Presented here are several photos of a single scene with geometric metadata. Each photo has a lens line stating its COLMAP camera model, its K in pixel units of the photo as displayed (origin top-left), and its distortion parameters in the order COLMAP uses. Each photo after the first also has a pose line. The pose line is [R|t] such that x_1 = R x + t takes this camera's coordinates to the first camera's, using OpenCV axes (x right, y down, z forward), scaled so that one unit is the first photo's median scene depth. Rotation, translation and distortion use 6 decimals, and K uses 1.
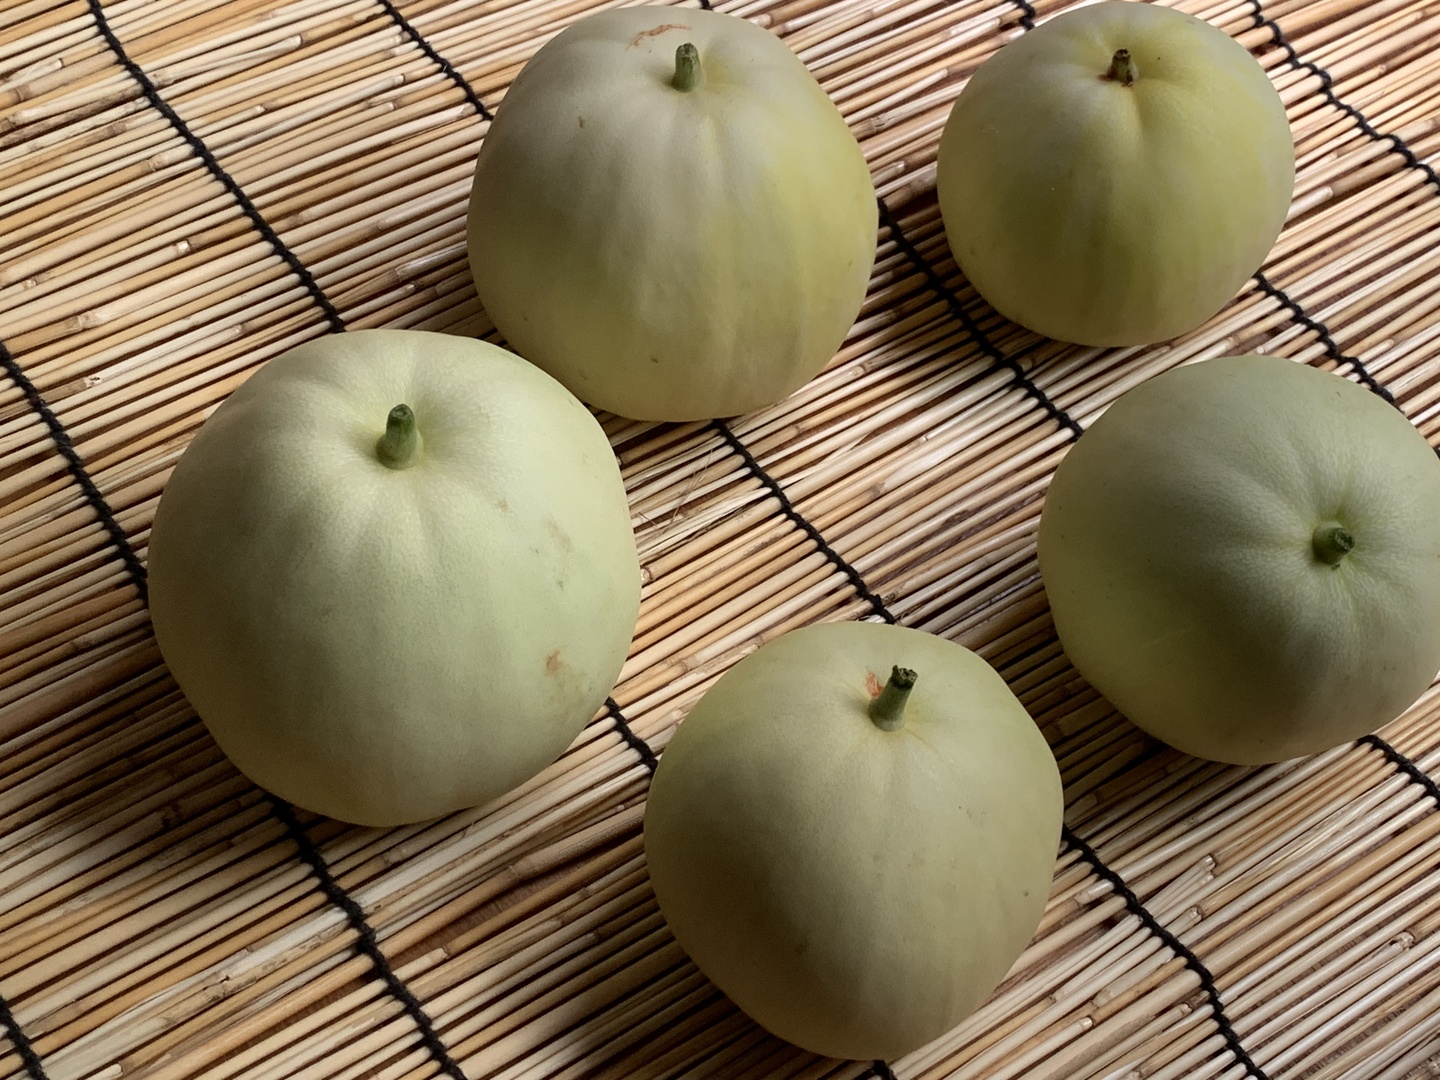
lens RADIAL K [[2222.2, 0, 718.7], [0, 2222.2, 536.4], [0, 0, 1]] dist [0.072518, 0.114305]
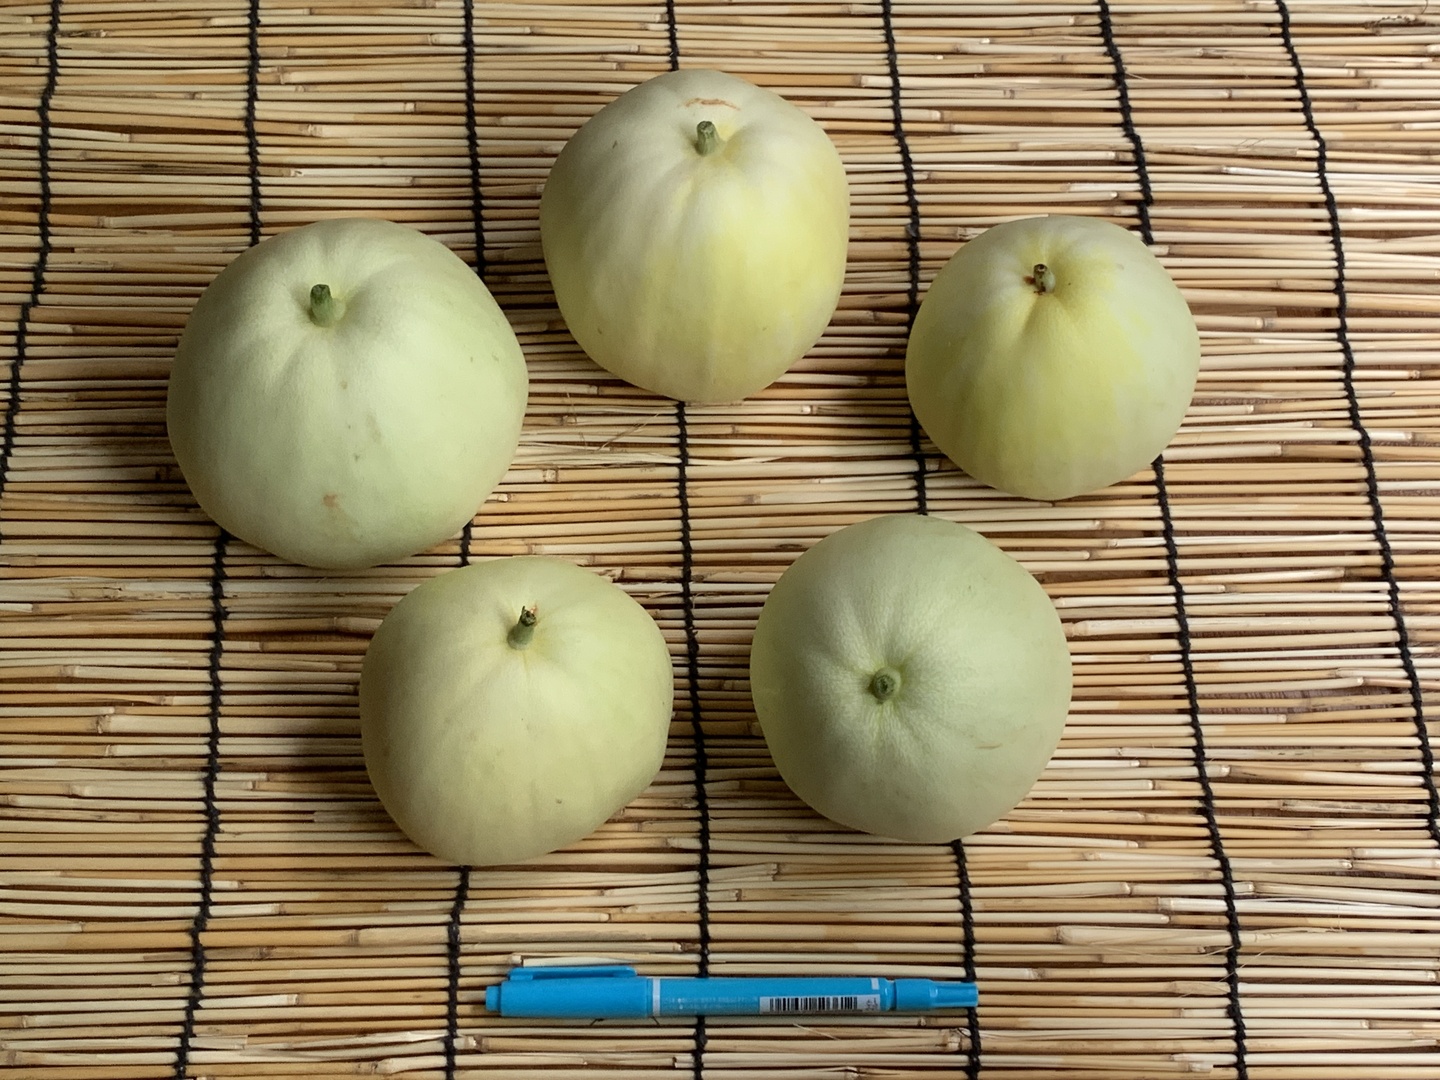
lens RADIAL K [[2222.2, 0, 718.7], [0, 2222.2, 536.4], [0, 0, 1]] dist [0.072518, 0.114305]
pose [[0.831700, 0.454512, -0.318894, 0.485563], [-0.424592, 0.890740, 0.162184, -0.206607], [0.357767, 0.000512, 0.933811, -0.197764]]
